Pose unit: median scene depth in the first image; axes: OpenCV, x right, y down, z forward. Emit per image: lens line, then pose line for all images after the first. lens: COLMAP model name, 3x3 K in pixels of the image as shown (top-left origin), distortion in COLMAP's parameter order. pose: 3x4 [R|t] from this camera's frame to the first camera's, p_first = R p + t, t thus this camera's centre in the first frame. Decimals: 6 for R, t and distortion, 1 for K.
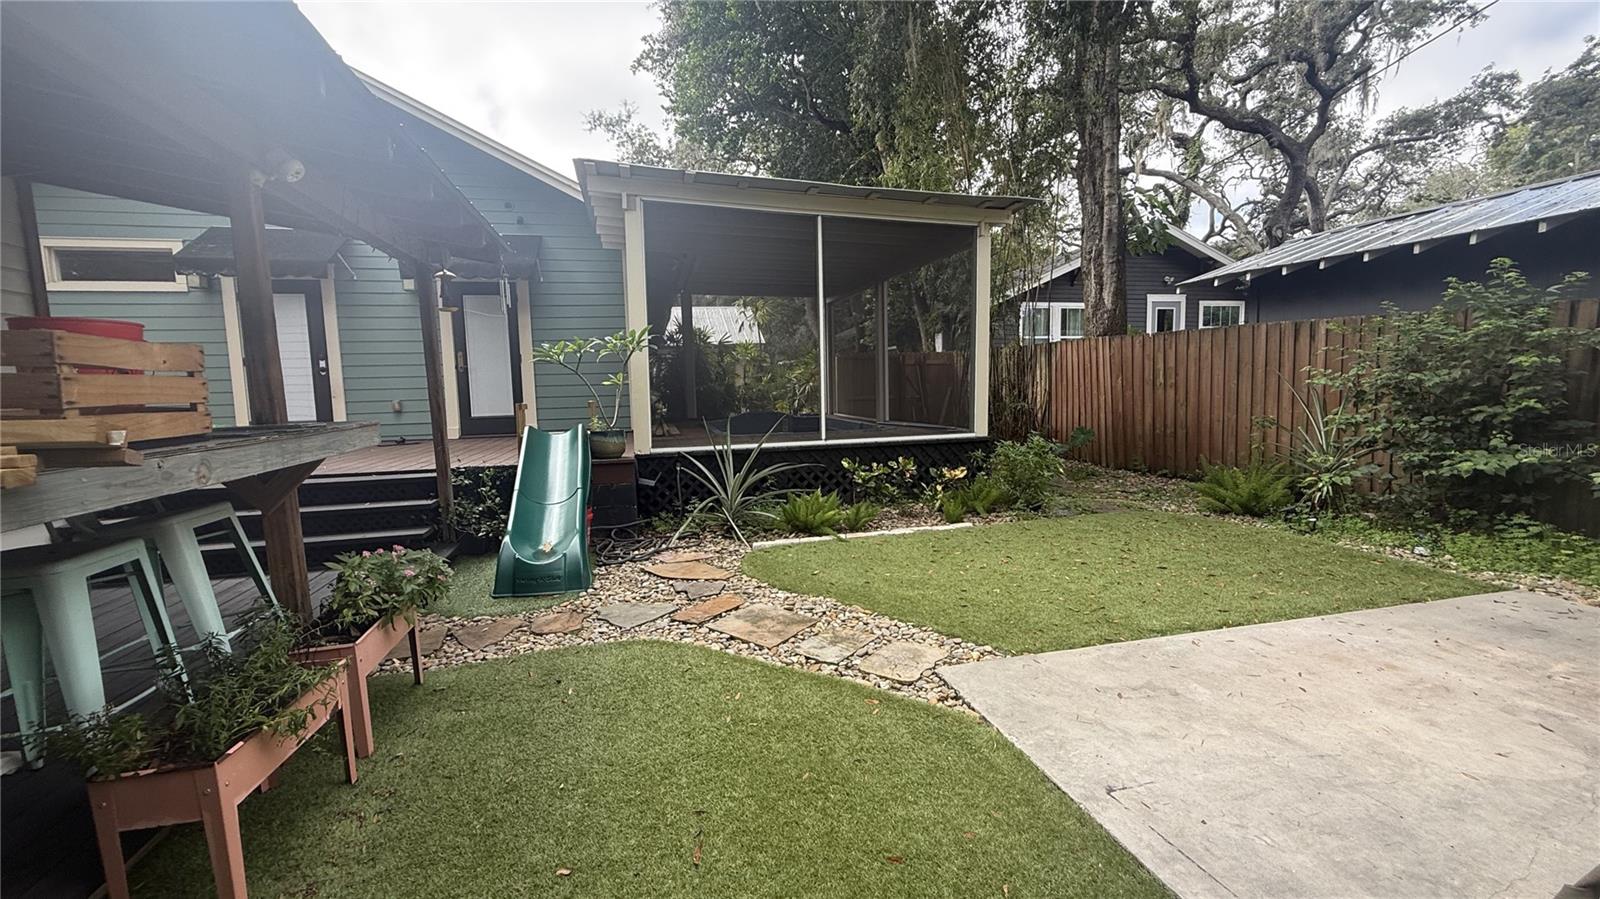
lens RADIAL K [[674.4, 0, 800.0], [0, 674.4, 449.5], [0, 0, 1]] dist [-0.000190, -0.000073]
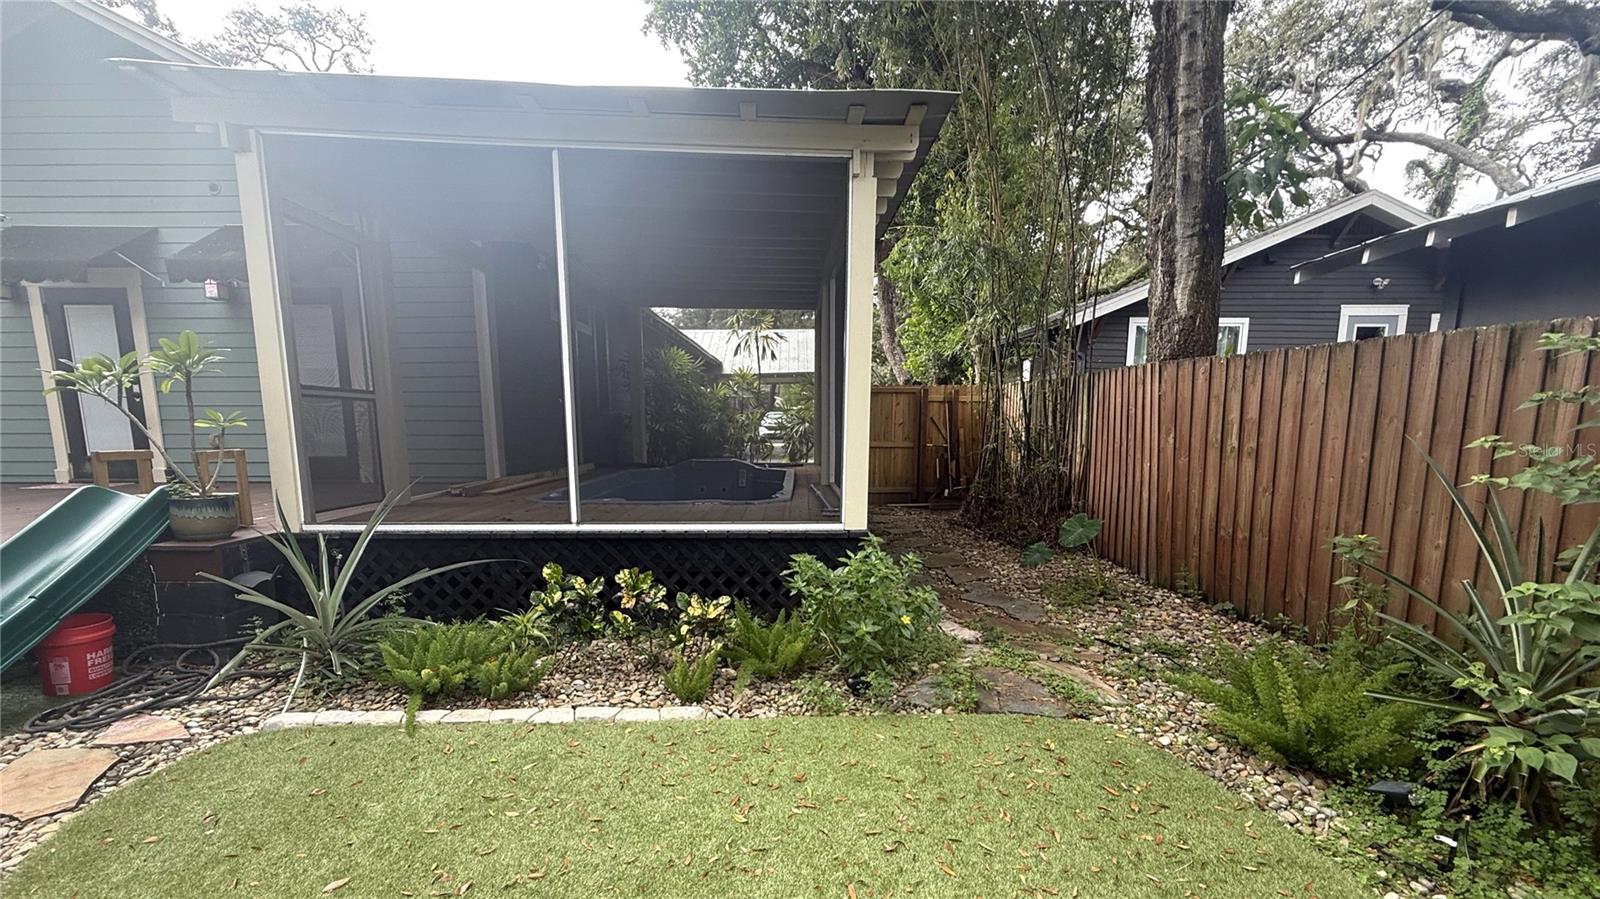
lens RADIAL K [[682.5, 0, 794.3], [0, 682.5, 524.8], [0, 0, 1]] dist [-0.000752, -0.000151]
pose [[0.968314, 0.064133, -0.241362, 0.322058], [-0.048868, 0.996439, 0.068714, -0.055315], [0.244909, -0.054742, 0.967999, 0.363425]]
